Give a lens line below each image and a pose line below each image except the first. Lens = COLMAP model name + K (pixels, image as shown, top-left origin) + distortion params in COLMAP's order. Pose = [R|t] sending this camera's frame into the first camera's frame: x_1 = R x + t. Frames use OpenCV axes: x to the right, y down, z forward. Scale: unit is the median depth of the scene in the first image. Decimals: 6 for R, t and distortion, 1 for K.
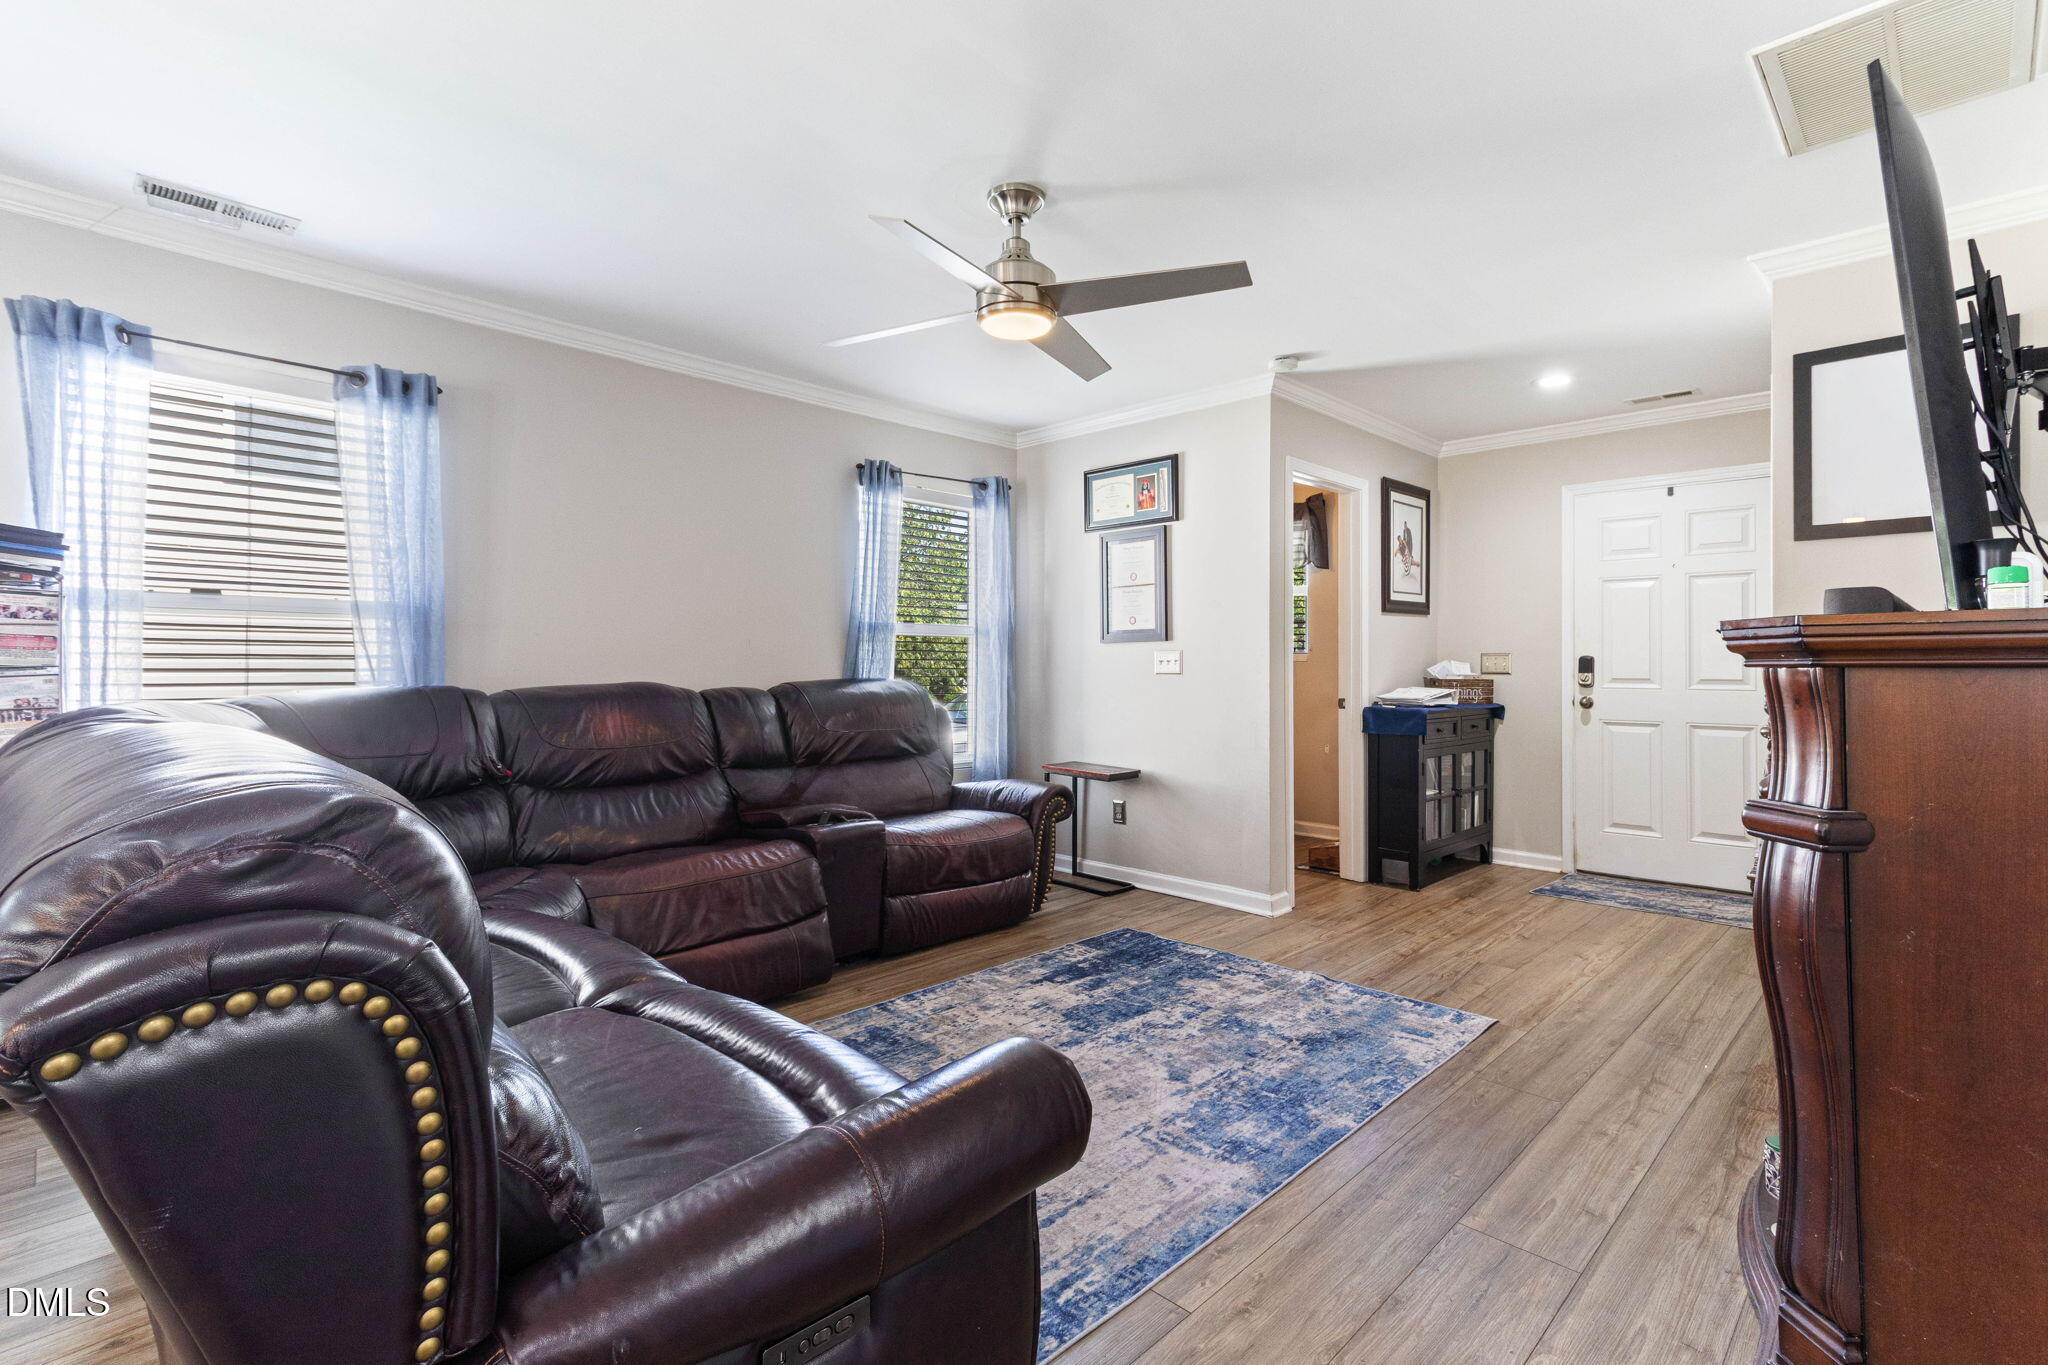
lens RADIAL K [[979.2, 0, 1033.6], [0, 979.2, 673.0], [0, 0, 1]] dist [0.028850, -0.000105]
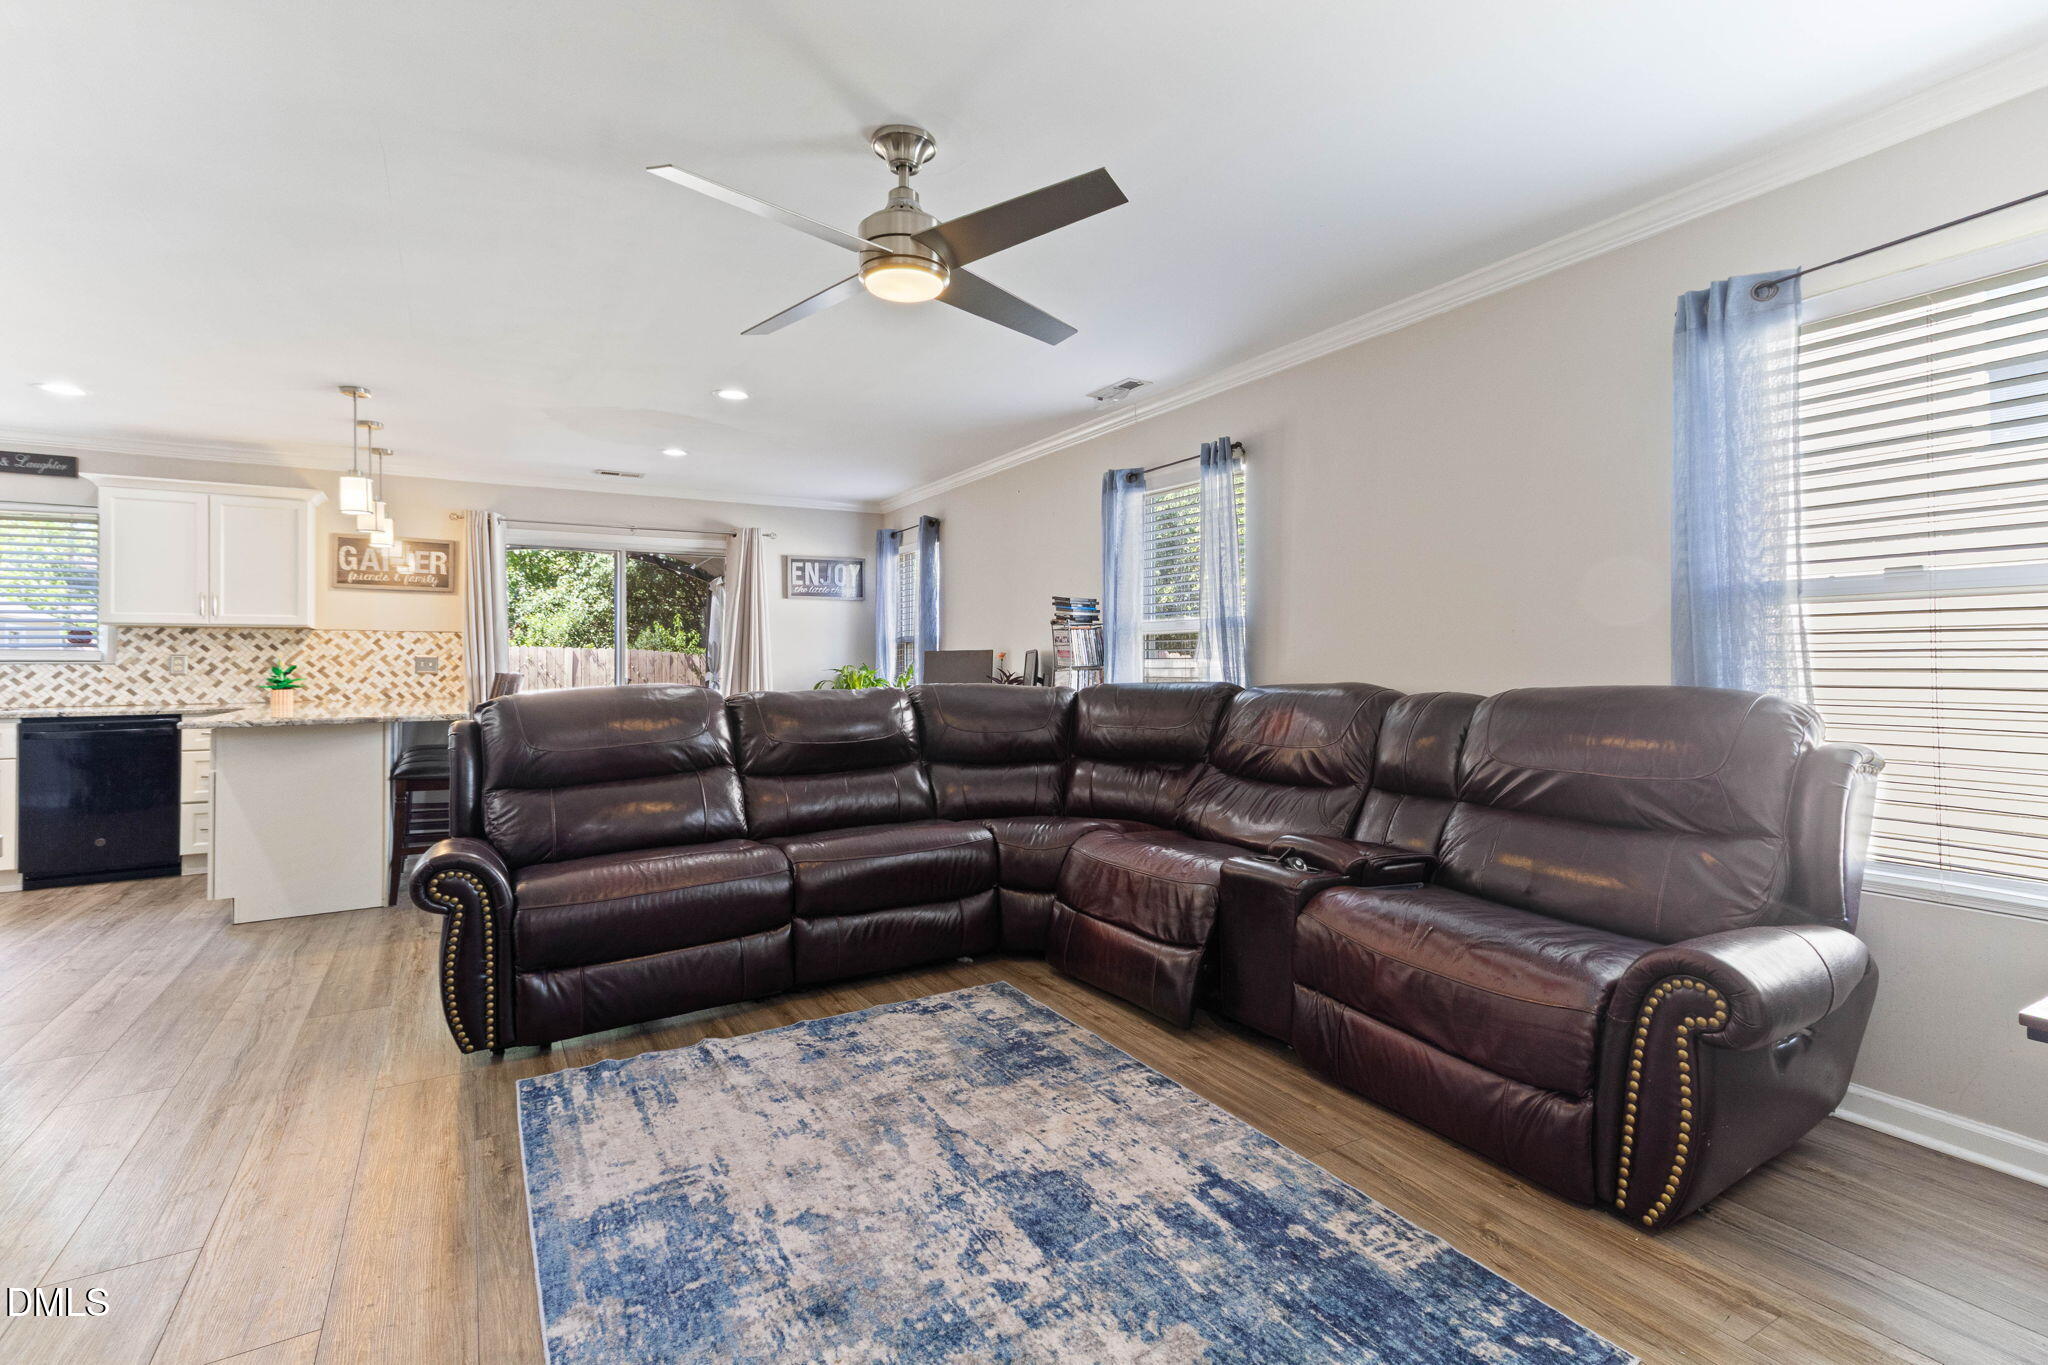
lens RADIAL K [[979.2, 0, 1033.6], [0, 979.2, 673.0], [0, 0, 1]] dist [0.028850, -0.000105]
pose [[-0.286384, 0.002262, -0.958112, 0.669458], [-0.002287, 0.999993, 0.003045, -0.001050], [0.958112, 0.003063, -0.286377, 1.140828]]
